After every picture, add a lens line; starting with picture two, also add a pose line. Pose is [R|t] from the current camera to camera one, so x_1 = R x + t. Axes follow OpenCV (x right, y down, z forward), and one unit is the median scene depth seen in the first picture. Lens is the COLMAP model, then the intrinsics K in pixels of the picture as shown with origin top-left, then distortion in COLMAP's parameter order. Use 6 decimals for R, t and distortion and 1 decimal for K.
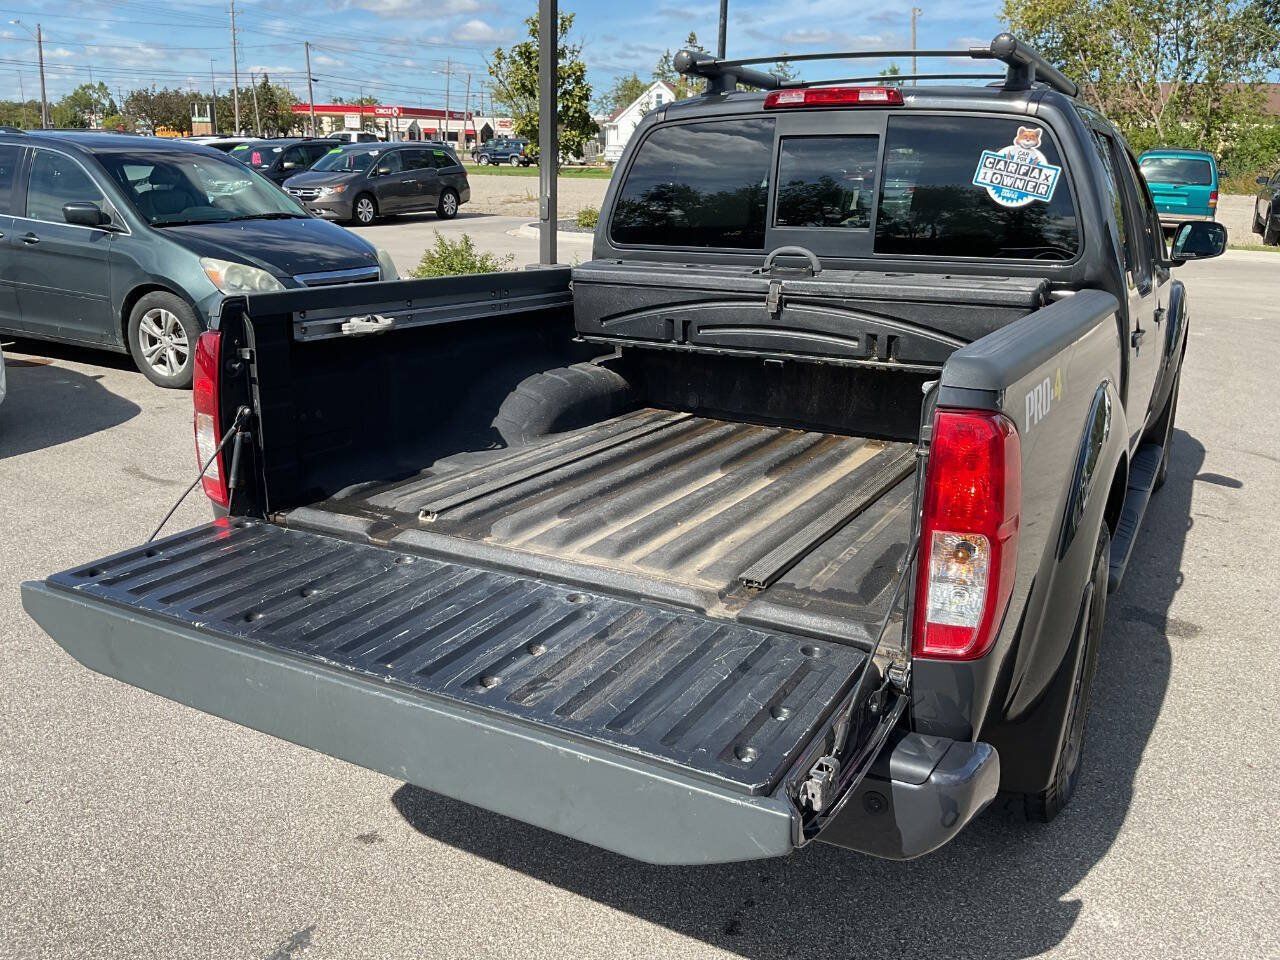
lens RADIAL K [[1056.7, 0, 642.3], [0, 1056.7, 491.8], [0, 0, 1]] dist [0.055494, -0.102936]
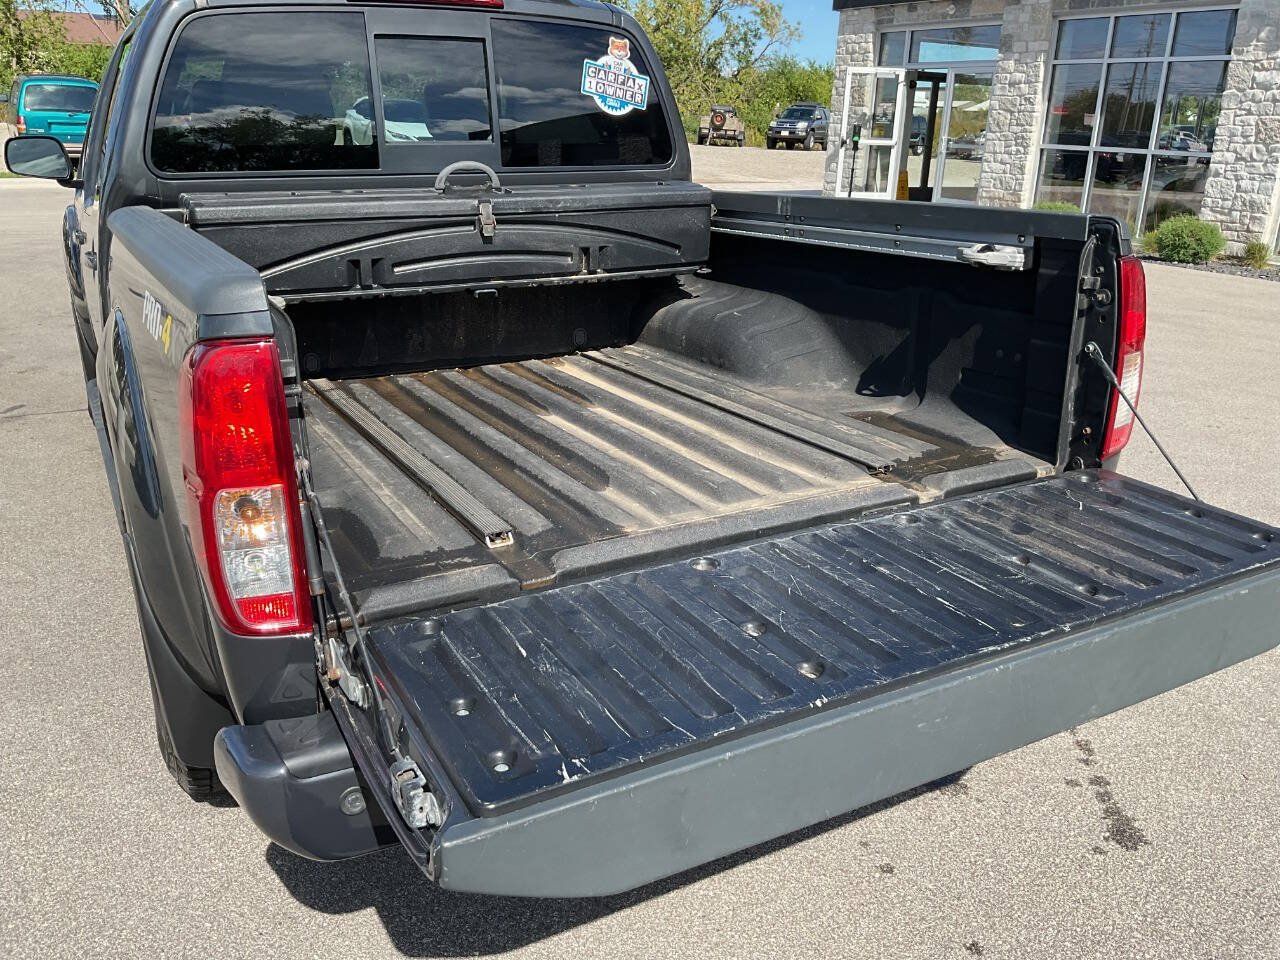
lens RADIAL K [[1056.7, 0, 634.7], [0, 1056.7, 487.5], [0, 0, 1]] dist [0.055494, -0.102936]
pose [[0.545571, -0.285505, 0.787934, -0.587556], [0.240723, 0.953949, 0.178982, -0.098327], [-0.802748, 0.092027, 0.589174, 0.394123]]
